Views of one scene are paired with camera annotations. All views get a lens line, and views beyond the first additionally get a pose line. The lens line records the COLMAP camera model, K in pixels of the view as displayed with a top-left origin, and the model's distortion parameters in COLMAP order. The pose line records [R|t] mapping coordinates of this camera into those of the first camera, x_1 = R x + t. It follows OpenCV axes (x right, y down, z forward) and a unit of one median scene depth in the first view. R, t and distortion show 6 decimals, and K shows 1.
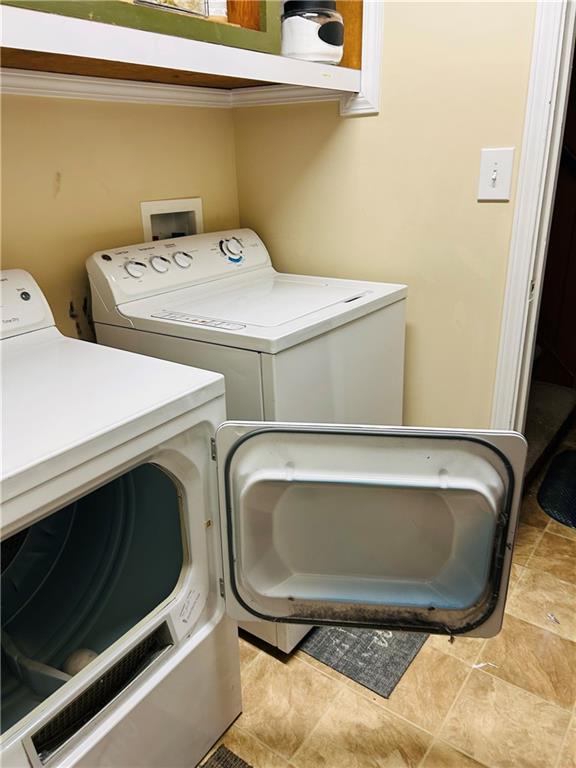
lens RADIAL K [[577.9, 0, 286.9], [0, 577.9, 378.4], [0, 0, 1]] dist [0.037777, -0.044074]
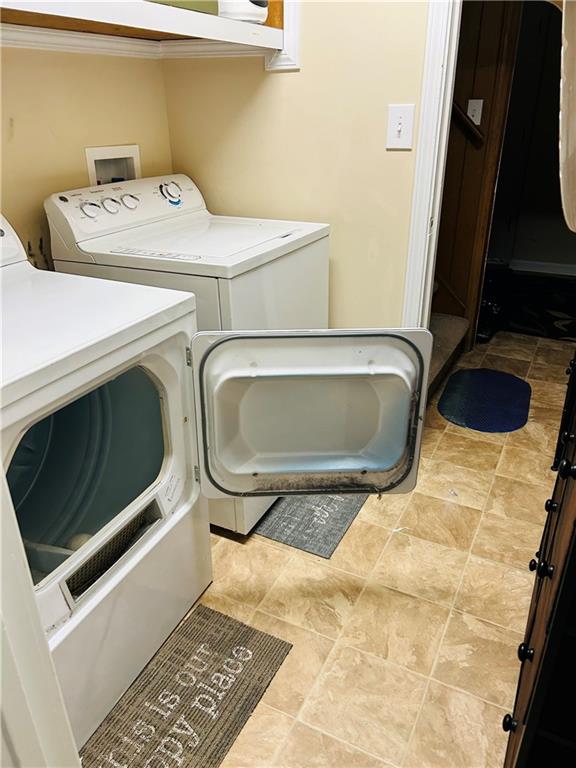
lens RADIAL K [[577.9, 0, 286.9], [0, 577.9, 378.4], [0, 0, 1]] dist [0.037777, -0.044074]
pose [[0.986232, -0.053415, 0.156504, -0.086009], [0.041870, 0.996216, 0.076159, 0.063954], [-0.159980, -0.068558, 0.984737, -0.173915]]
